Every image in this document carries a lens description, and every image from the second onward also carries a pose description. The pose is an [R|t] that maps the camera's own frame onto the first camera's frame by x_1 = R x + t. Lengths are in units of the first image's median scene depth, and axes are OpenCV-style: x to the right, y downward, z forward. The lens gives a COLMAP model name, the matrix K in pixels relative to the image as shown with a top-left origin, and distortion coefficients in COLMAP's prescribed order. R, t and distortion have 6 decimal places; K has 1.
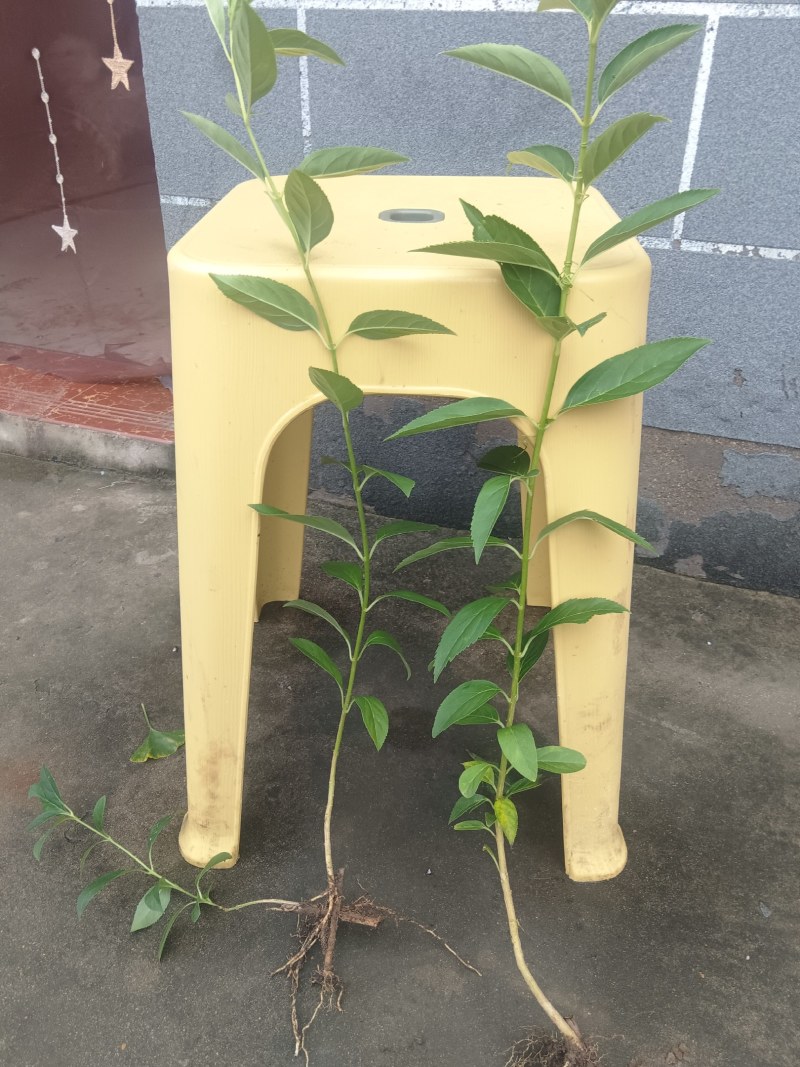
lens RADIAL K [[869.0, 0, 464.9], [0, 869.0, 538.7], [0, 0, 1]] dist [-0.050128, 0.067254]
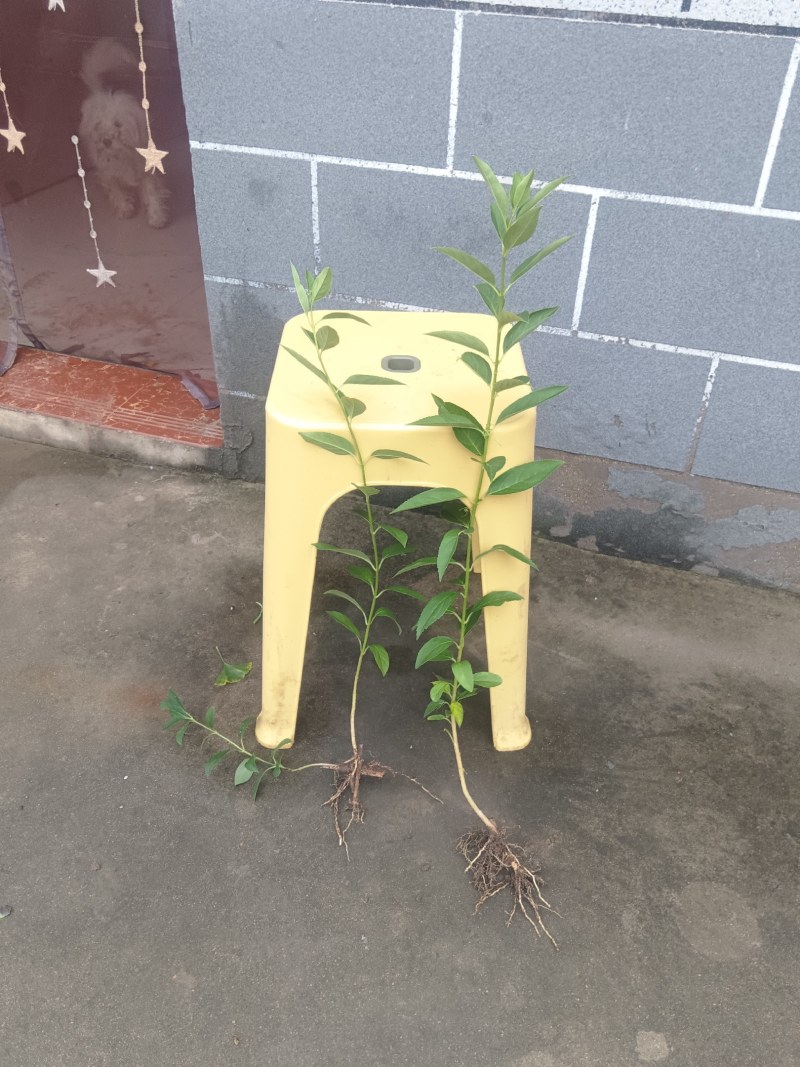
lens RADIAL K [[907.6, 0, 493.8], [0, 907.6, 535.1], [0, 0, 1]] dist [0.011844, -0.002990]
pose [[0.996987, -0.004361, 0.077444, -0.014979], [-0.003758, 0.994531, 0.104377, -0.176810], [-0.077476, -0.104353, 0.991518, -0.612037]]
